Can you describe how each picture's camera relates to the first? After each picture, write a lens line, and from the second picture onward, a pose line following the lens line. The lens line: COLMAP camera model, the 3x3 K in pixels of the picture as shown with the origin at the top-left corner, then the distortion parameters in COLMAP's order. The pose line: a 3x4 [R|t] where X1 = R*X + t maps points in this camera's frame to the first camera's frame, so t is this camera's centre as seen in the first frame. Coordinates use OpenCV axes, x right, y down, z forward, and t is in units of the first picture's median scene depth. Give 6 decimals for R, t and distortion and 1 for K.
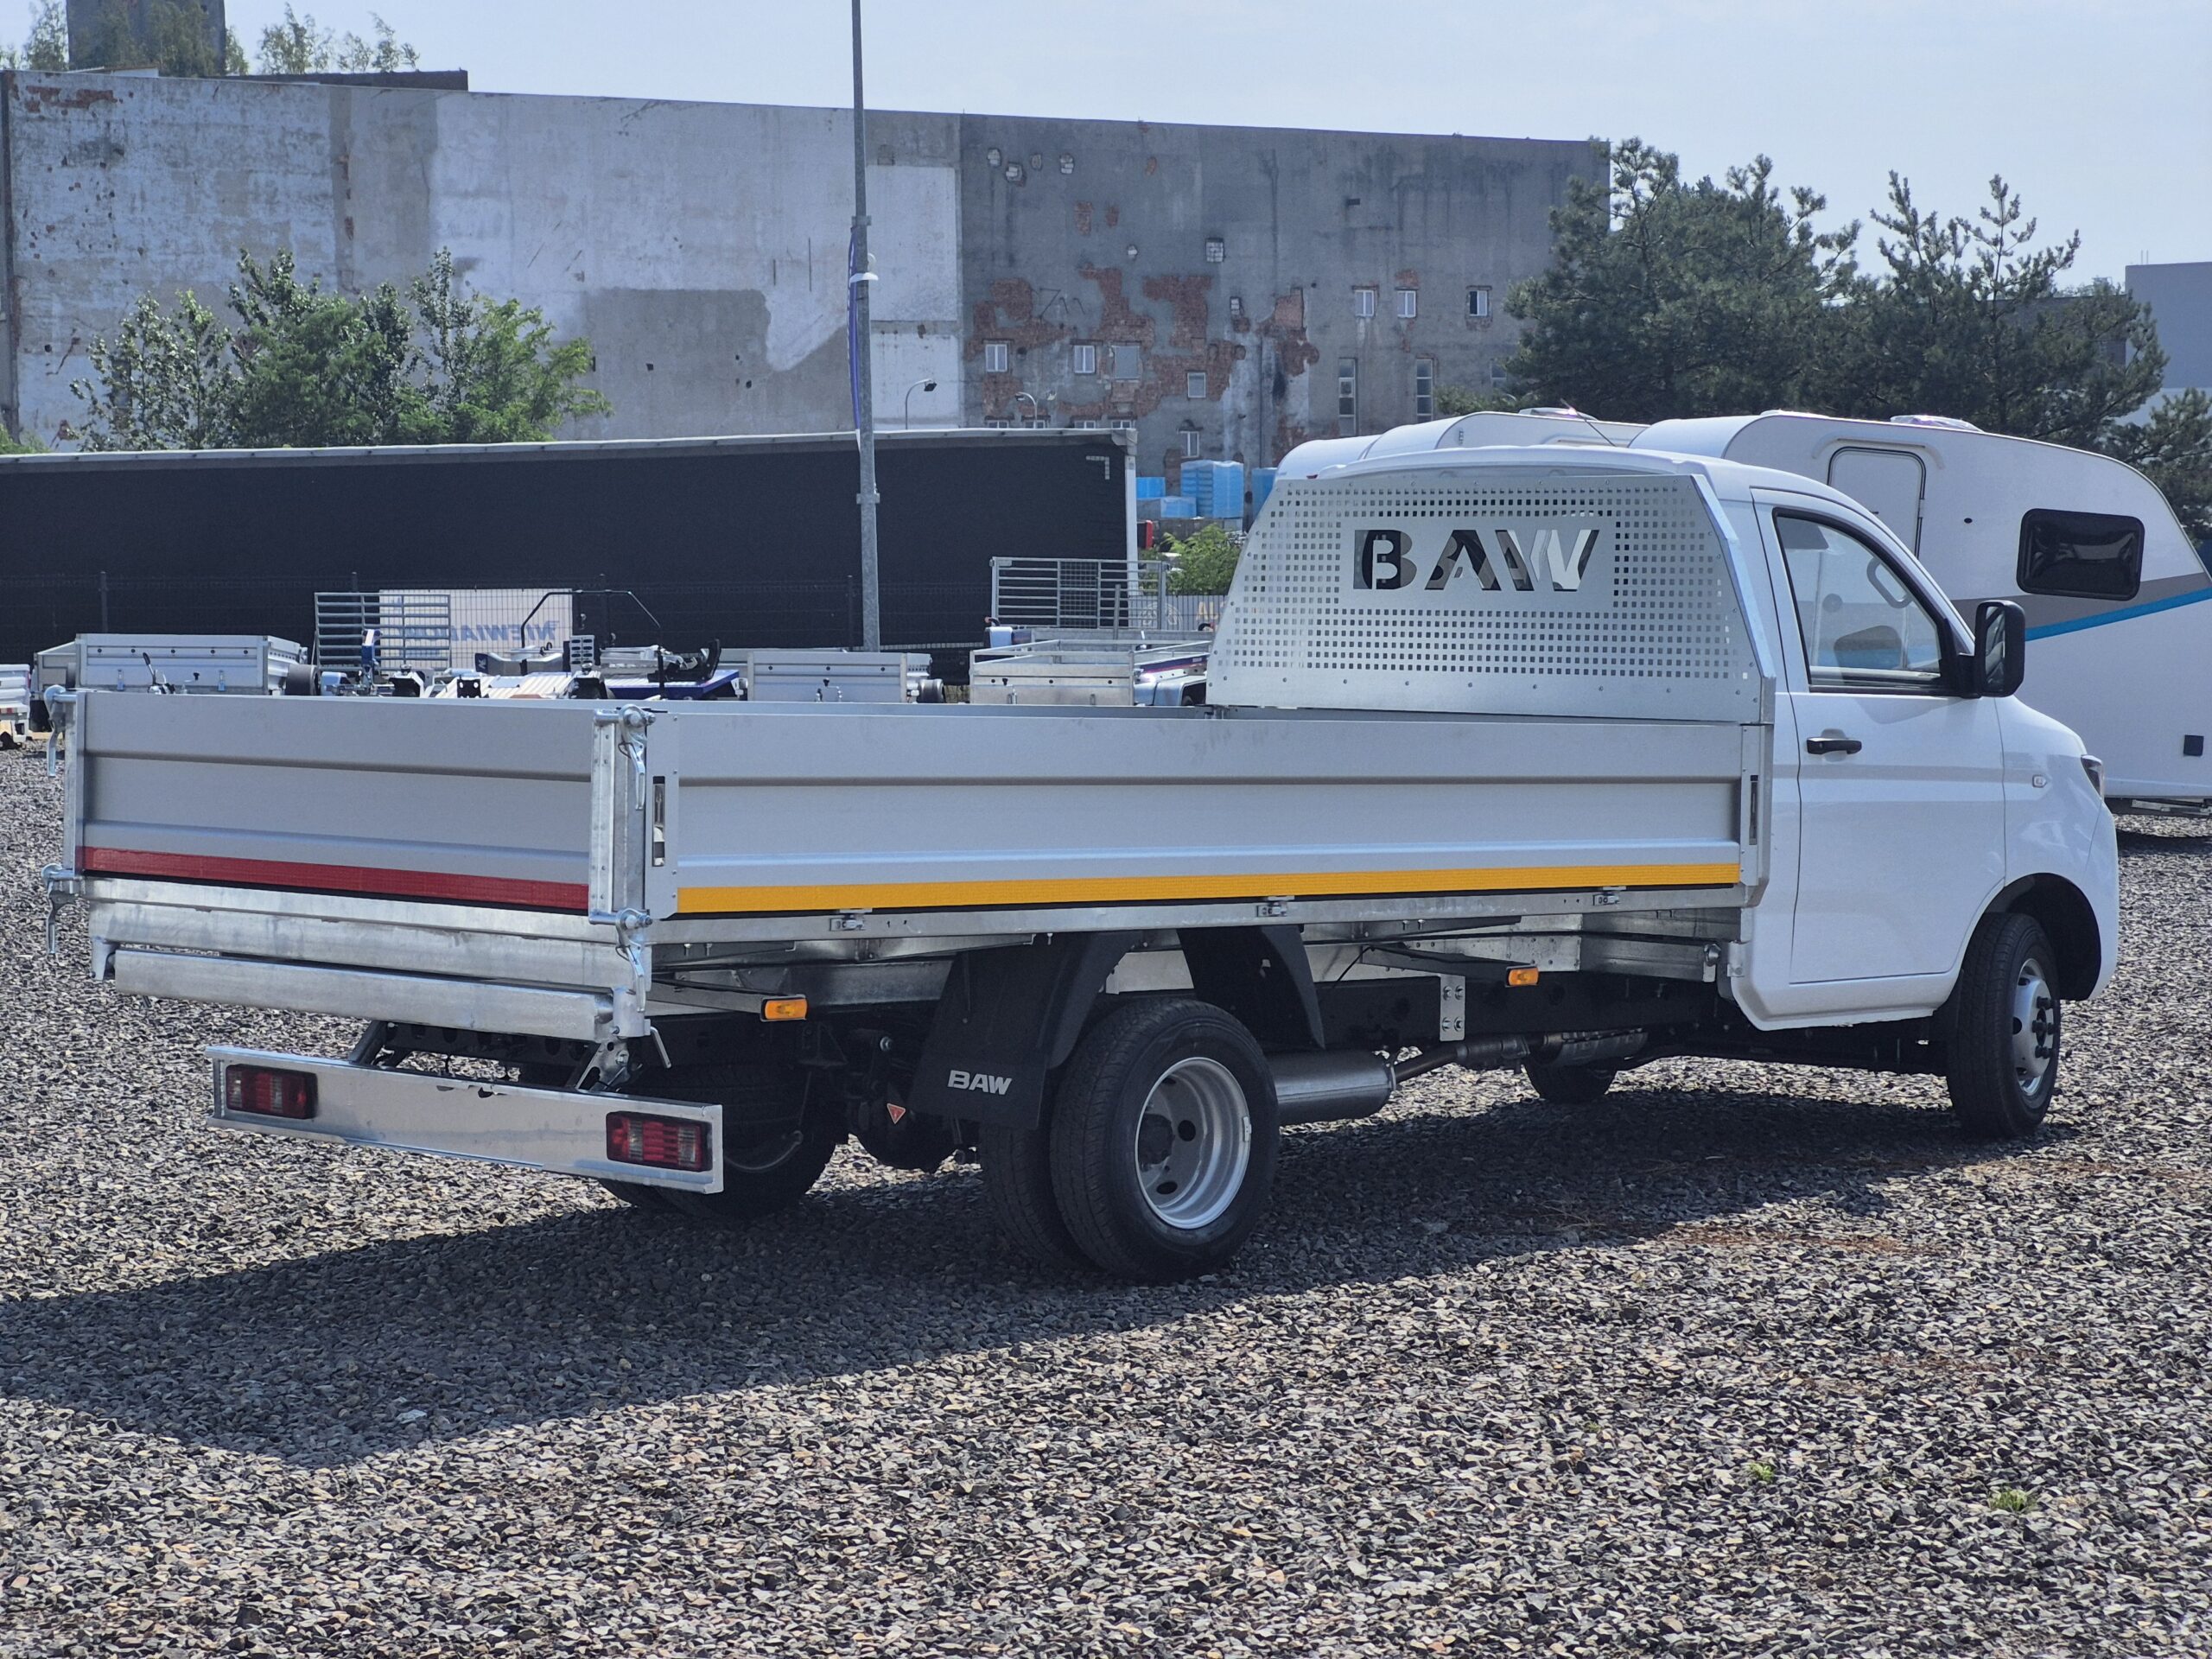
lens RADIAL K [[4791.1, 0, 1106.0], [0, 4791.1, 829.5], [0, 0, 1]] dist [-0.514285, 5.401218]
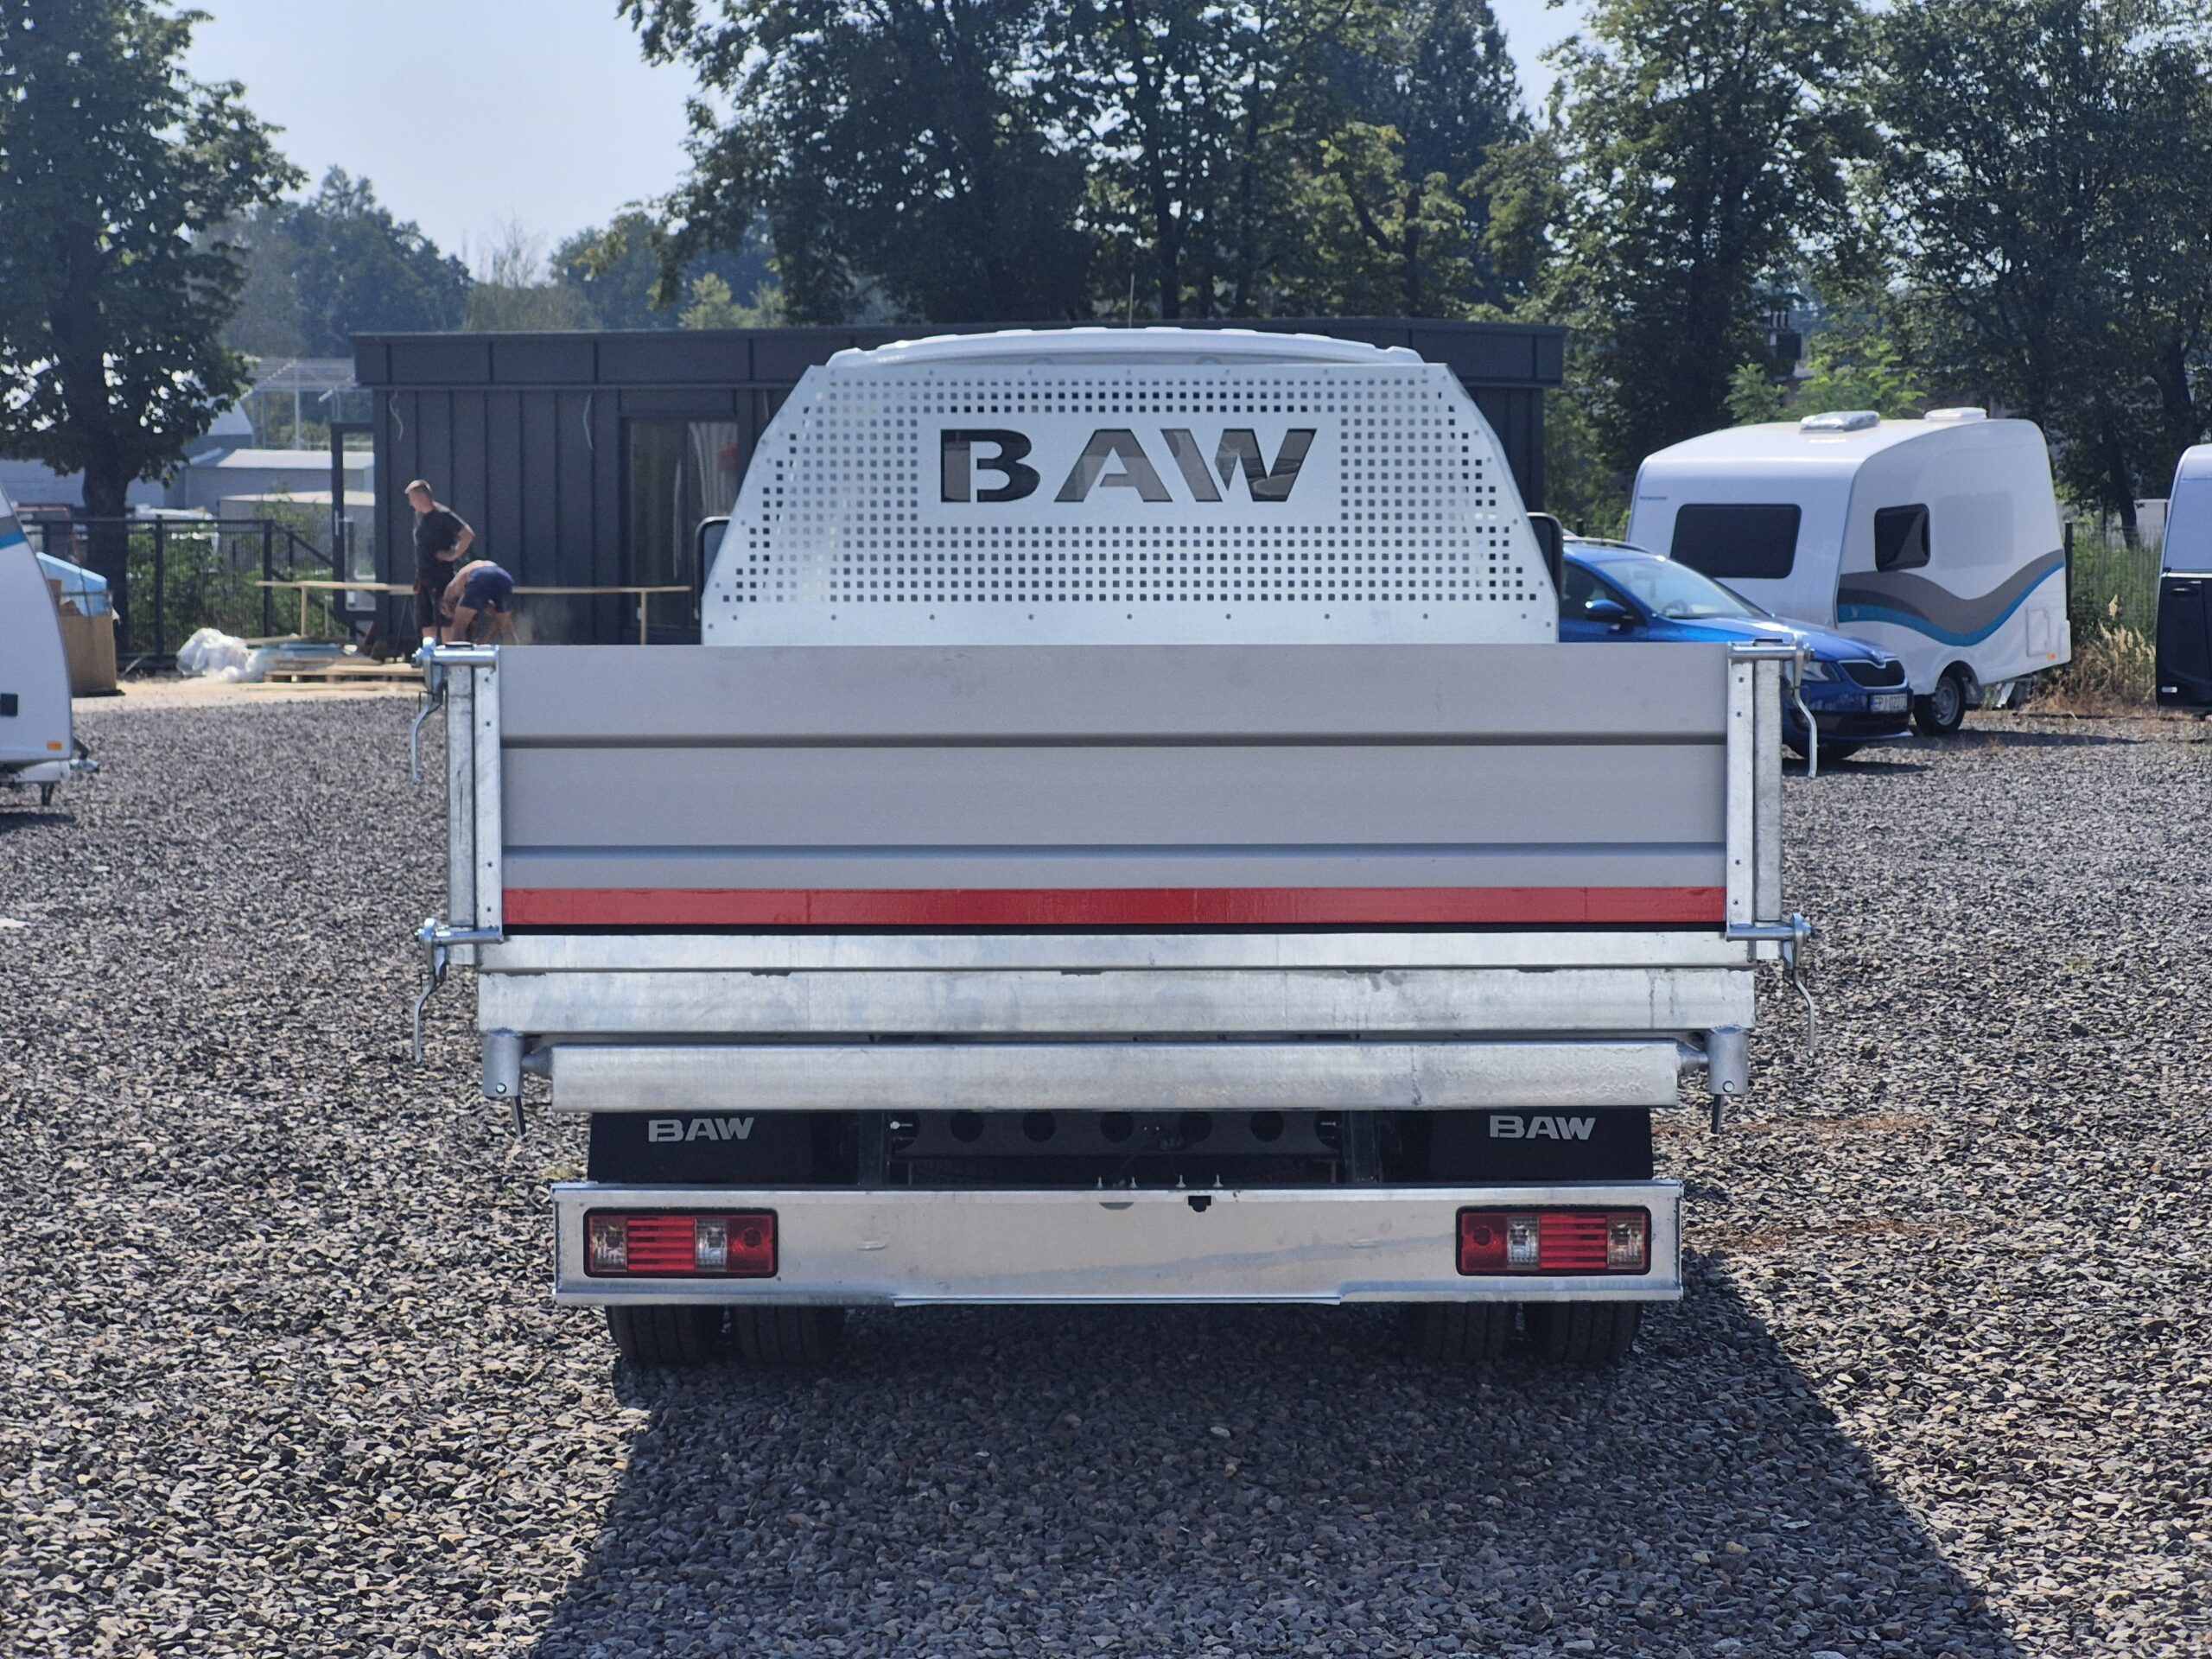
lens RADIAL K [[4791.1, 0, 1106.0], [0, 4791.1, 829.5], [0, 0, 1]] dist [-0.514285, 5.401218]
pose [[0.738087, -0.046898, 0.673073, -0.498137], [0.041420, 0.998849, 0.024177, -0.013988], [-0.673433, 0.010034, 0.739180, 0.401781]]
